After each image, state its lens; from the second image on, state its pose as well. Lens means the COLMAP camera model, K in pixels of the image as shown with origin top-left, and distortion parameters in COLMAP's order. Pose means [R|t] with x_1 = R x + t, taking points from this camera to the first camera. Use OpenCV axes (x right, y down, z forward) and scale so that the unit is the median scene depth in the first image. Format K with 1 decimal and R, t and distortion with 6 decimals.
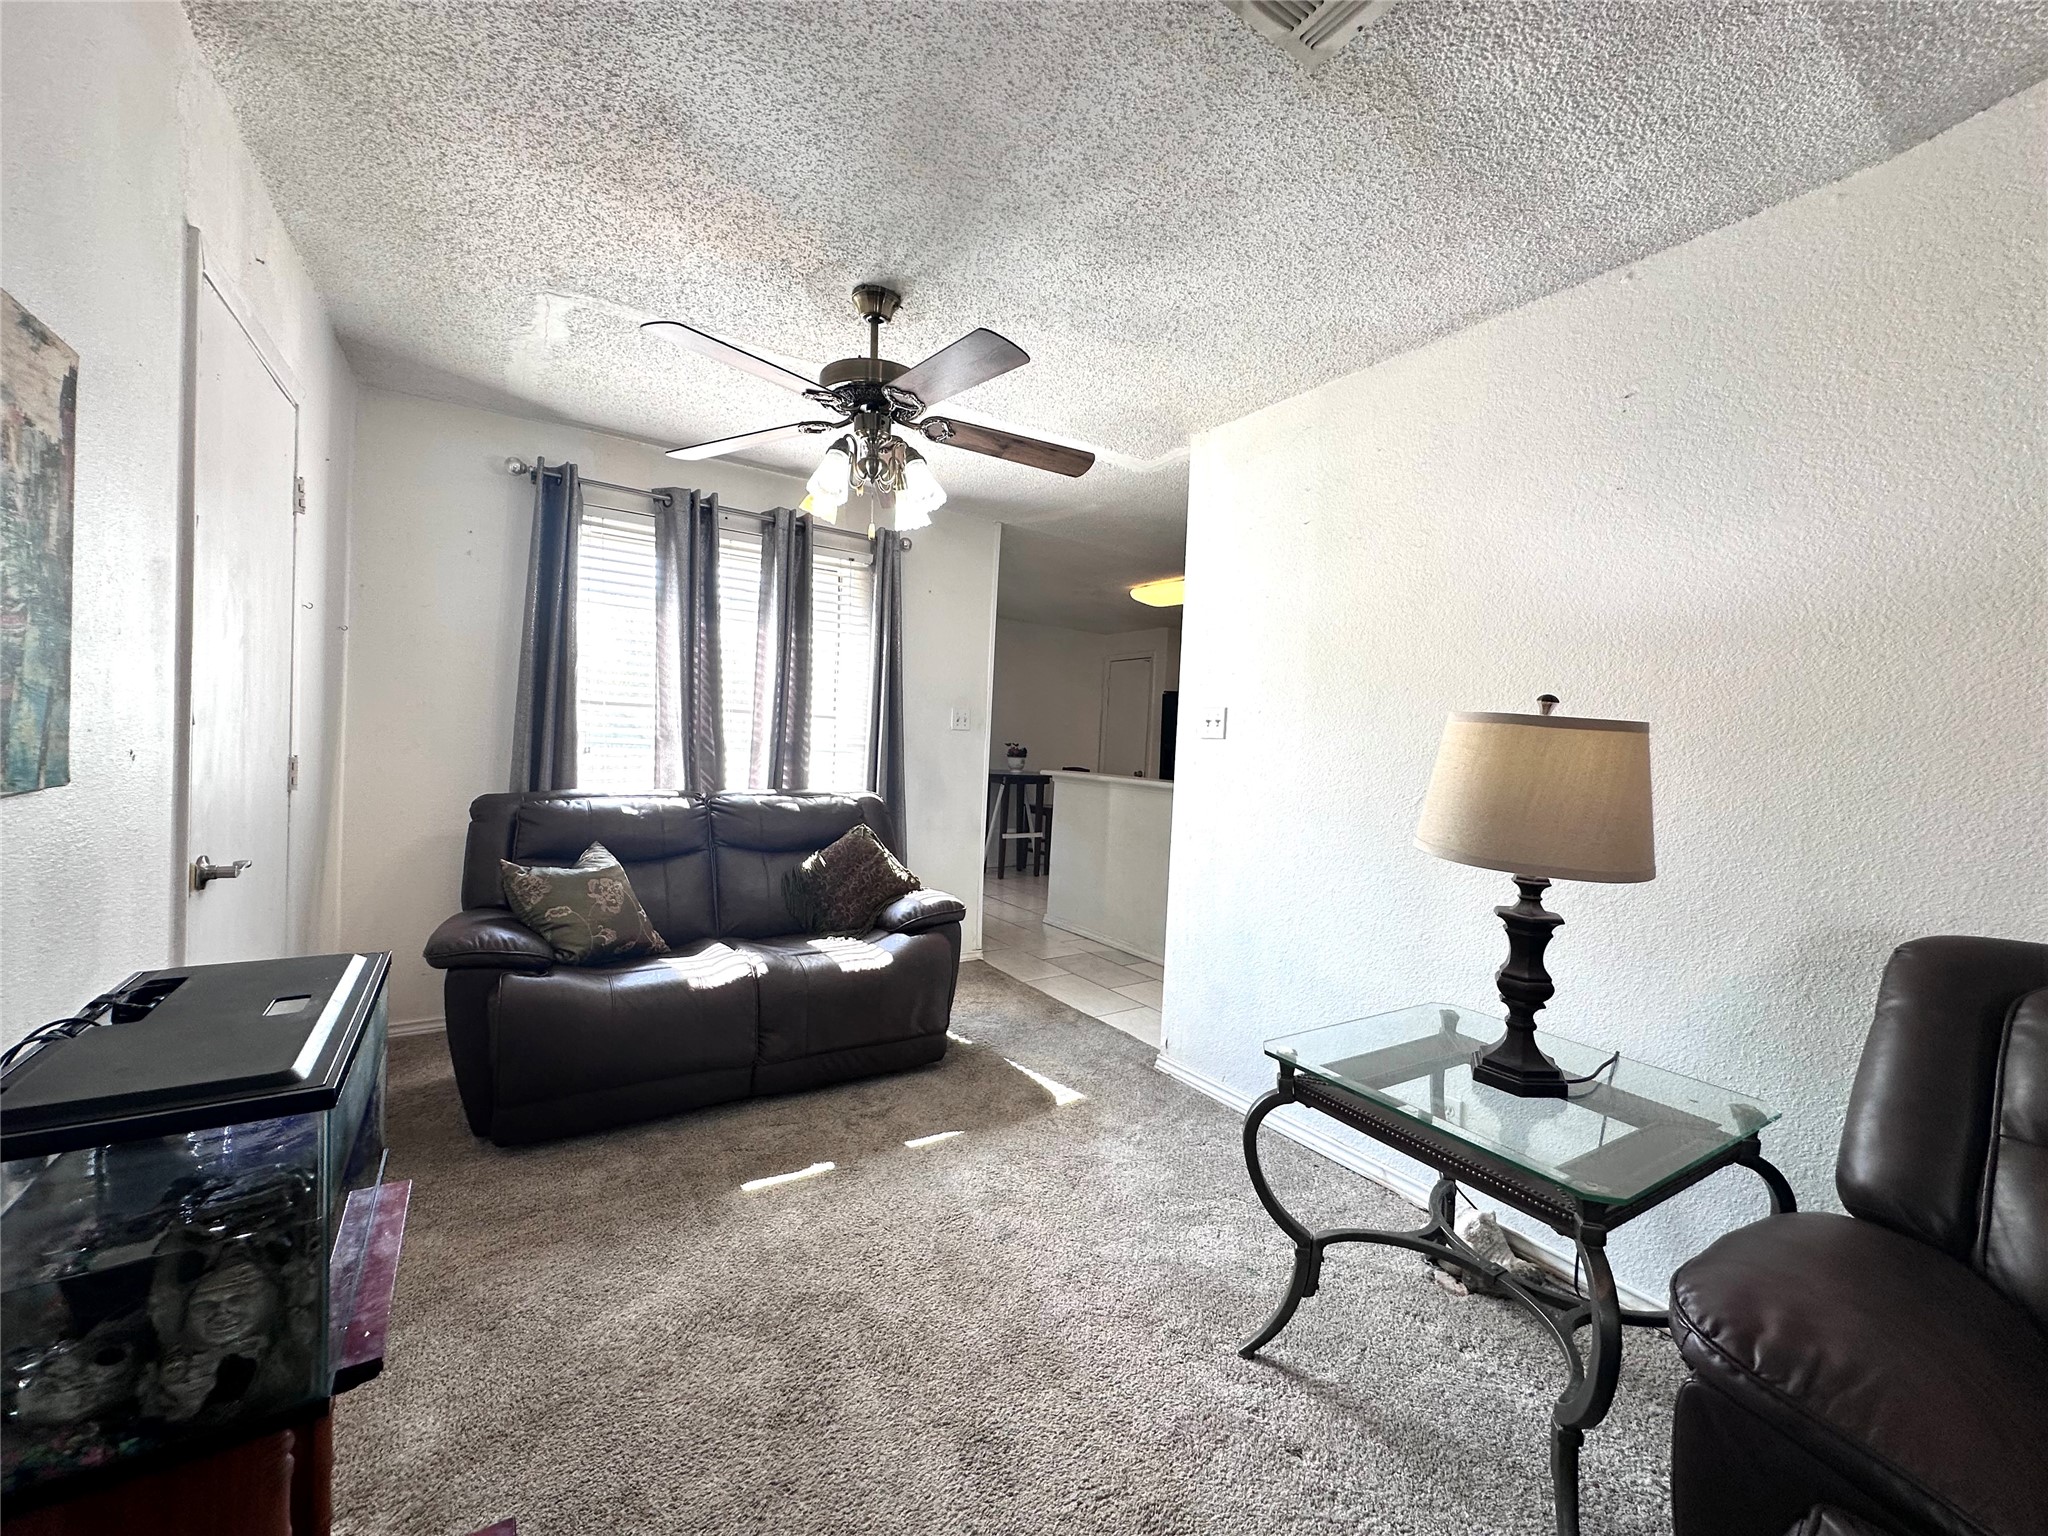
lens RADIAL K [[817.4, 0, 1024.5], [0, 817.4, 769.6], [0, 0, 1]] dist [-0.005218, 0.001008]
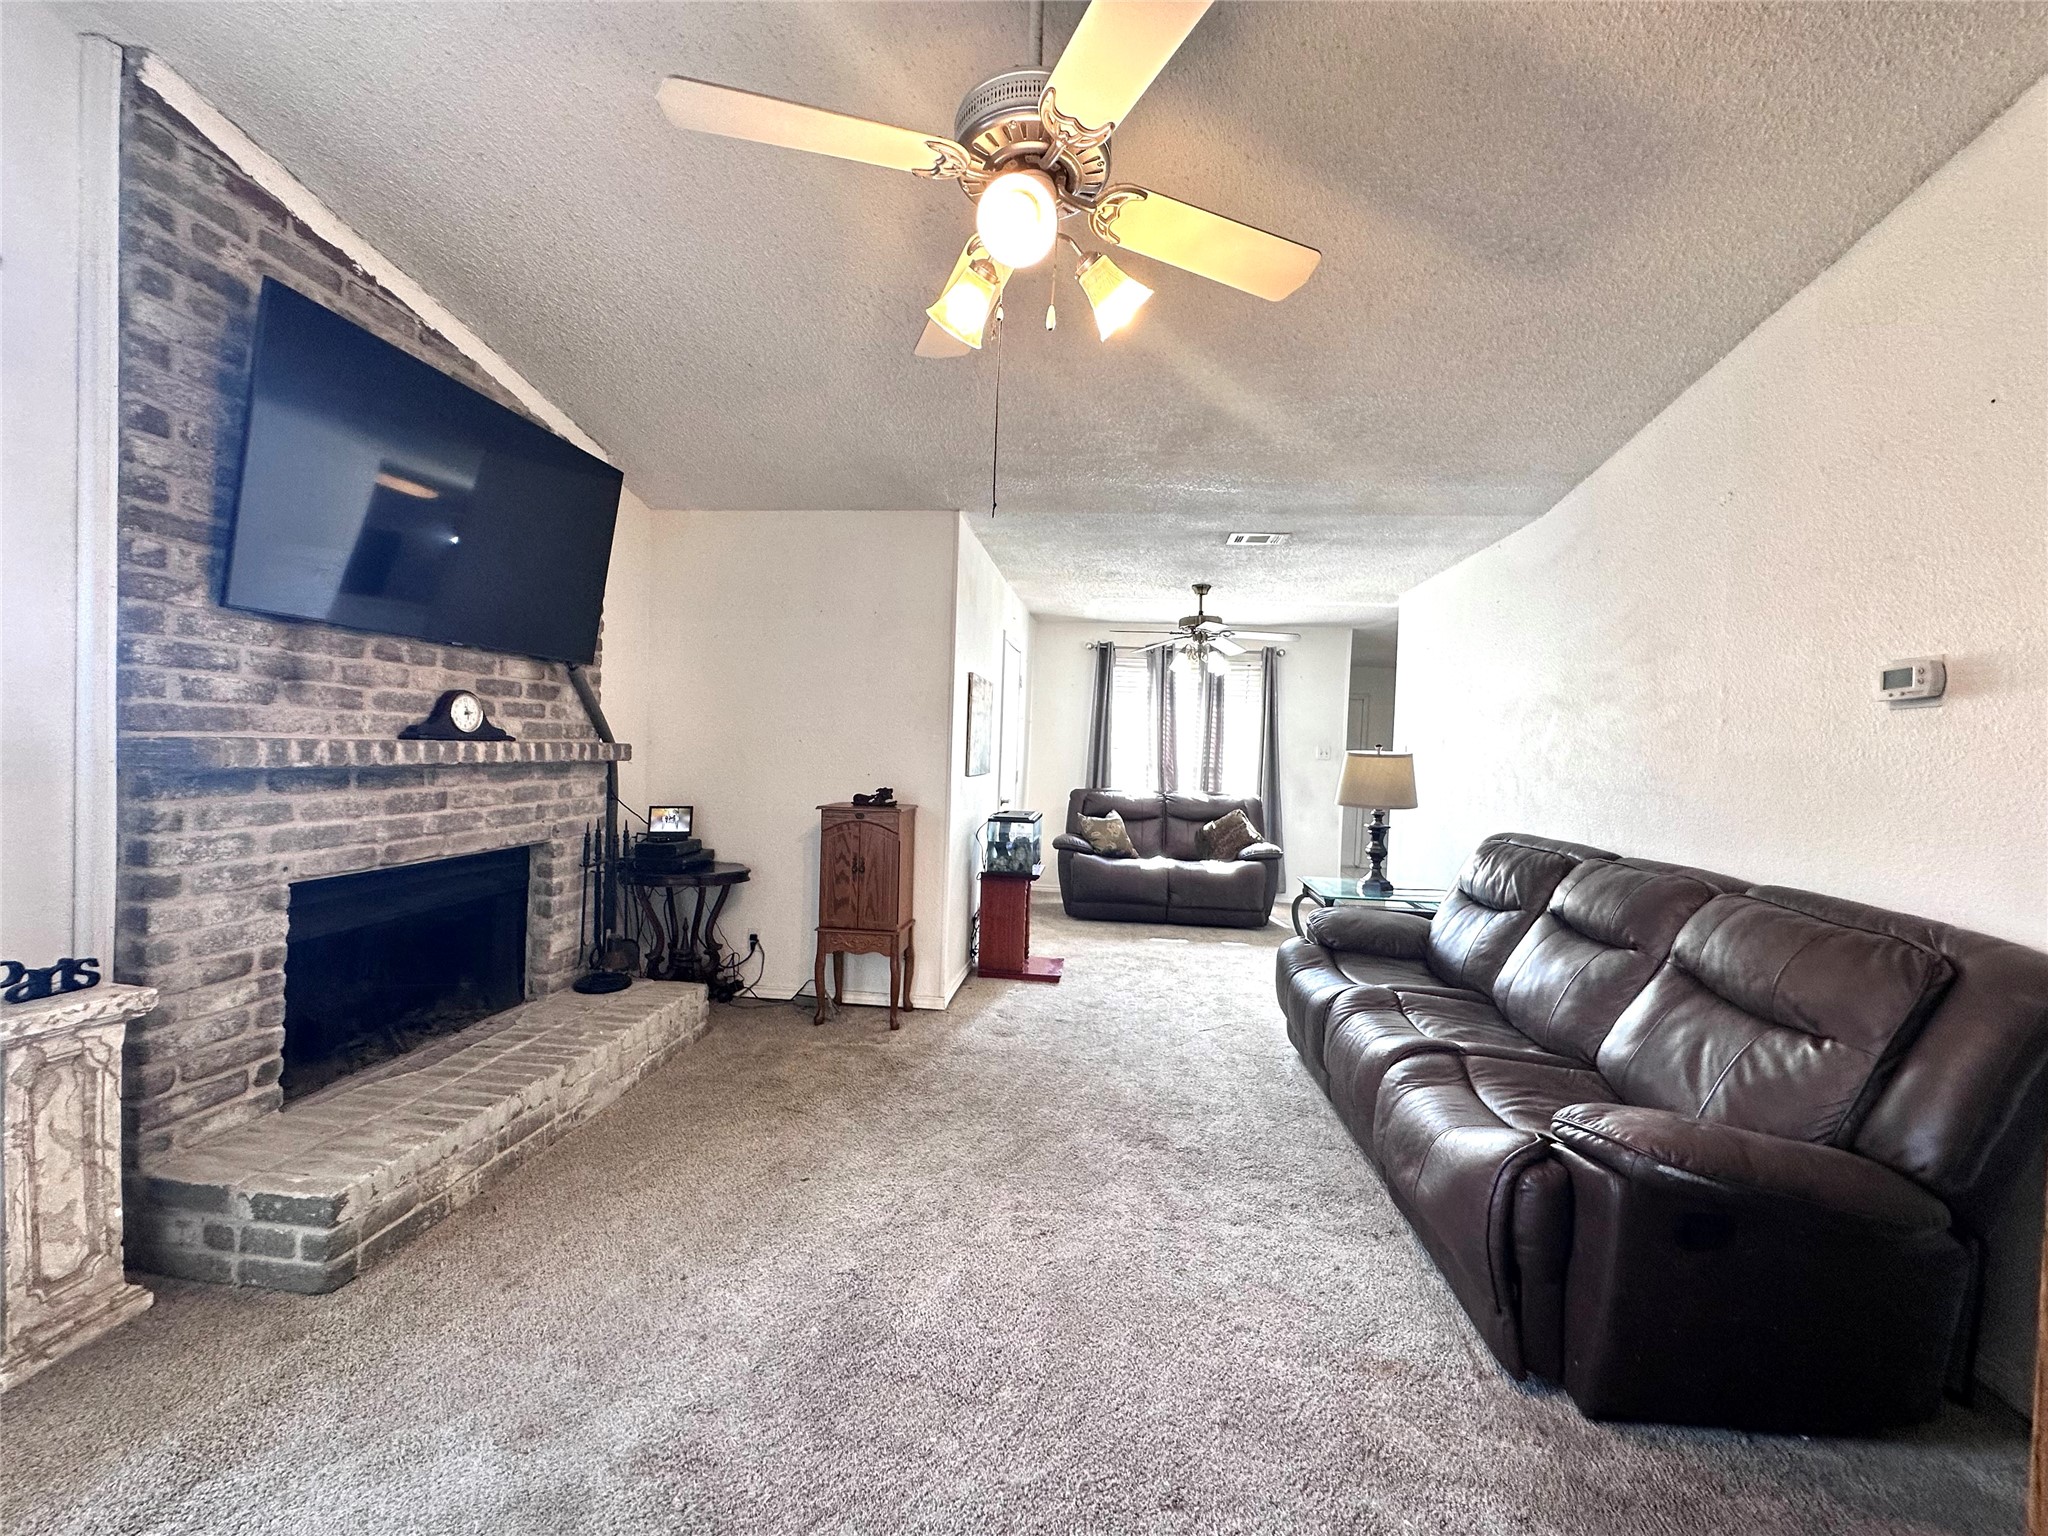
lens RADIAL K [[817.4, 0, 1022.2], [0, 817.4, 764.0], [0, 0, 1]] dist [-0.005218, 0.001008]
pose [[0.771483, -0.006467, -0.636218, 0.816539], [-0.022639, 0.999036, -0.037607, 0.057522], [0.635848, 0.043416, 0.770593, -1.041179]]
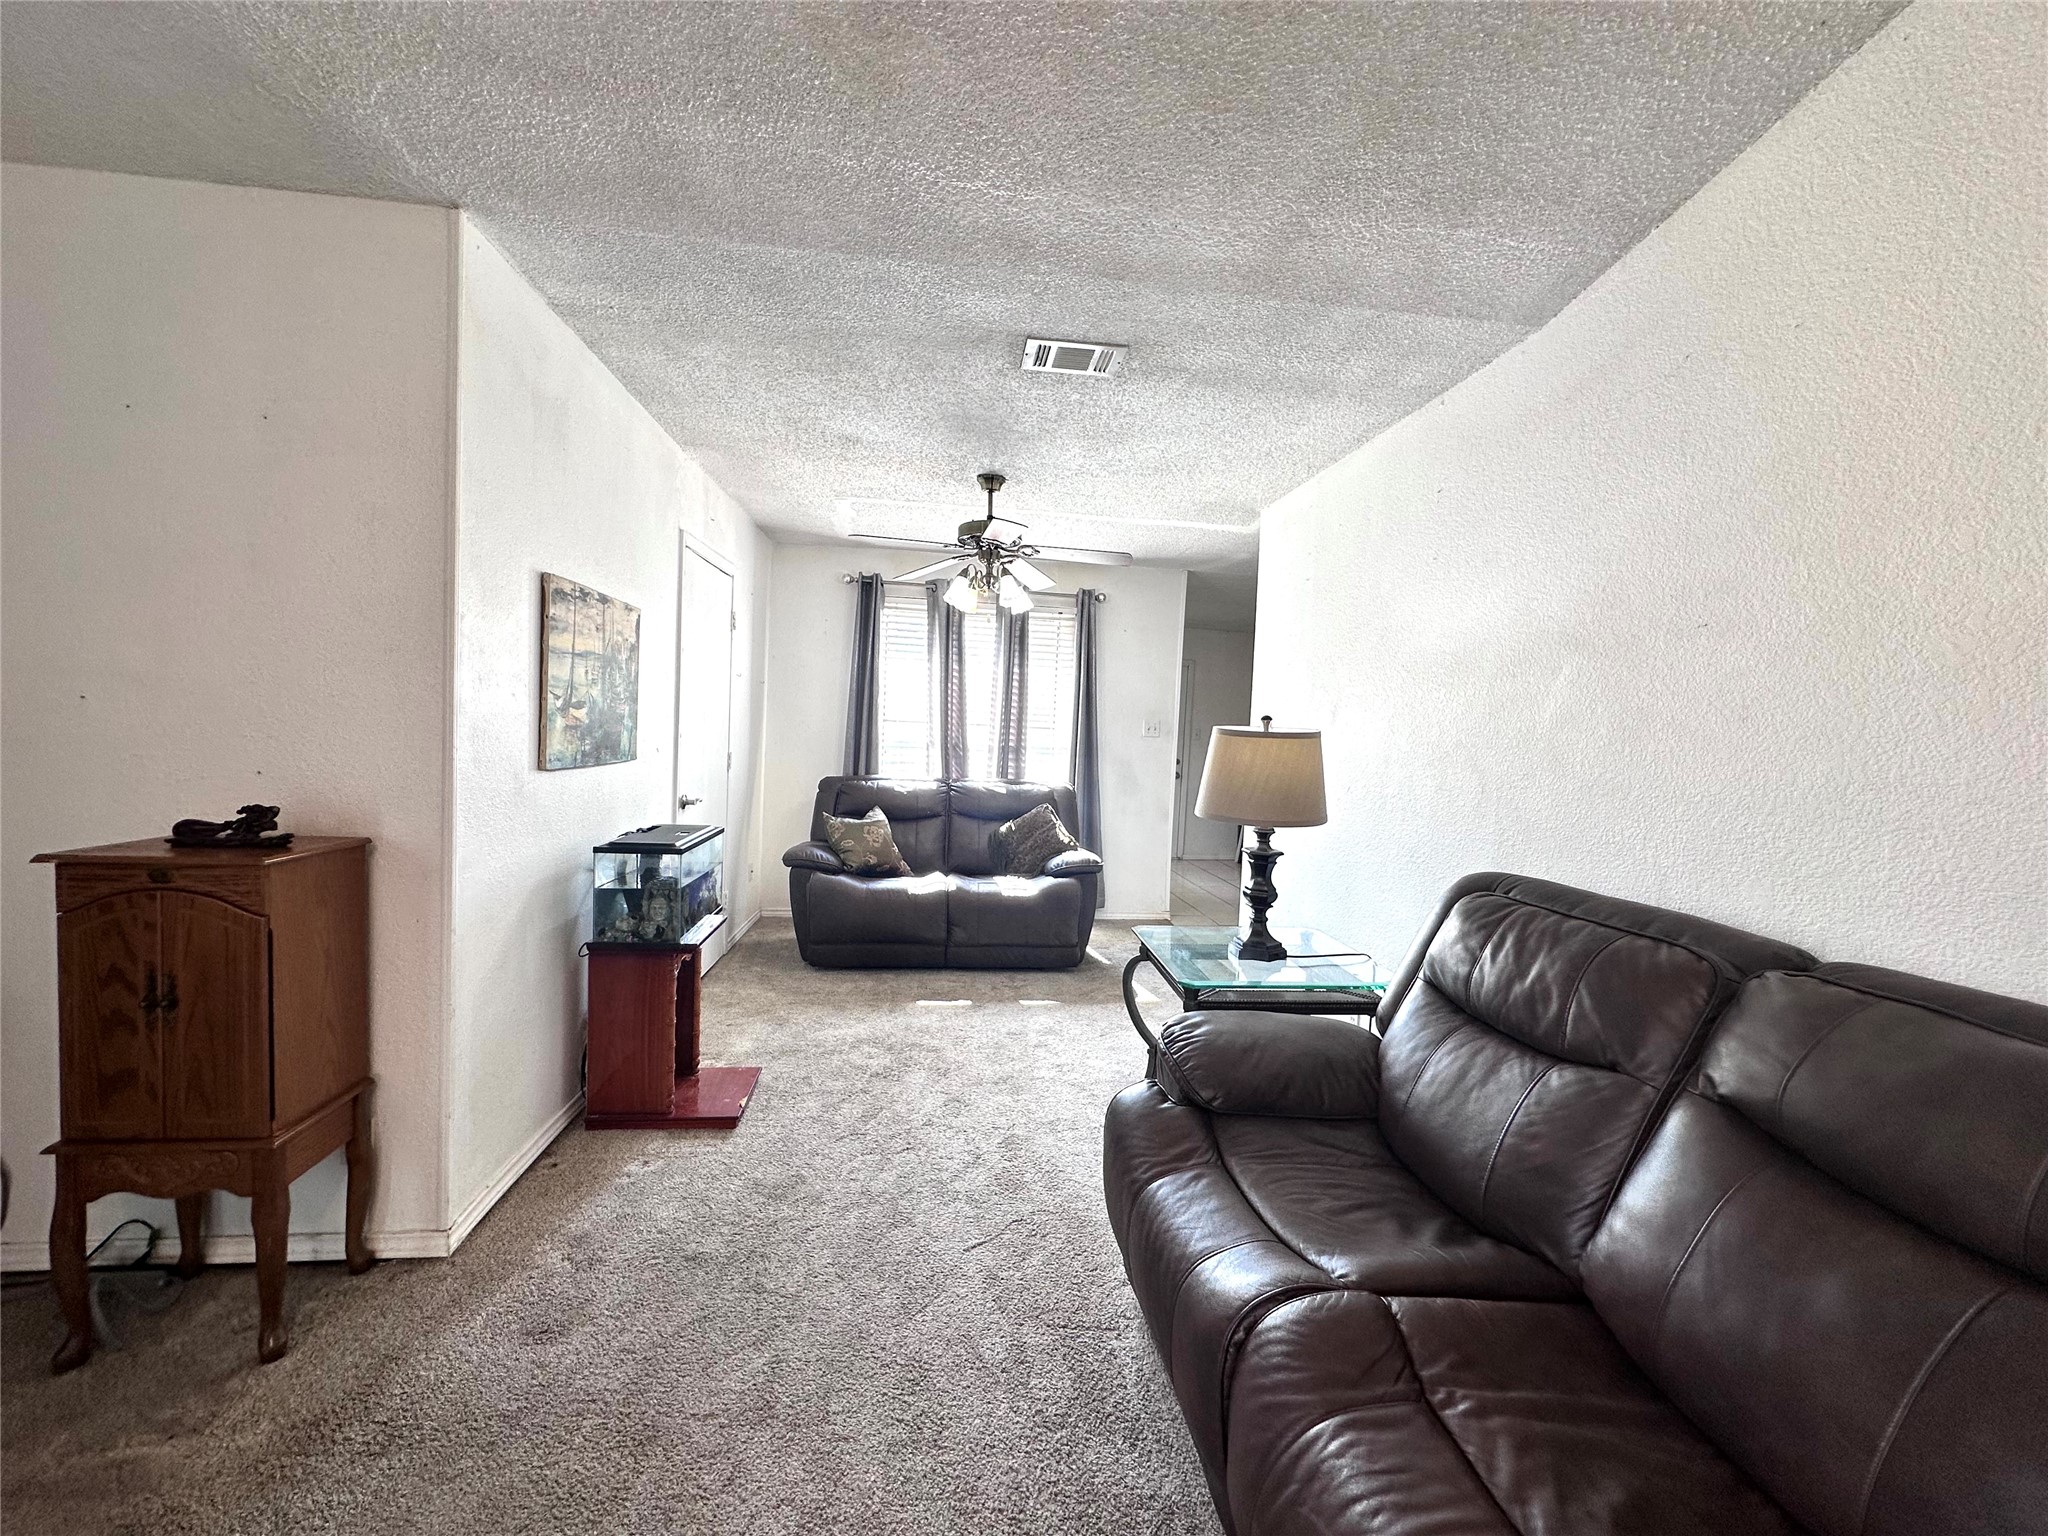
lens RADIAL K [[817.4, 0, 1025.3], [0, 817.4, 774.1], [0, 0, 1]] dist [-0.005218, 0.001008]
pose [[0.894470, 0.015098, -0.446873, 0.527844], [-0.015495, 0.999876, 0.002767, 0.015581], [0.446860, 0.004450, 0.894593, -0.379594]]
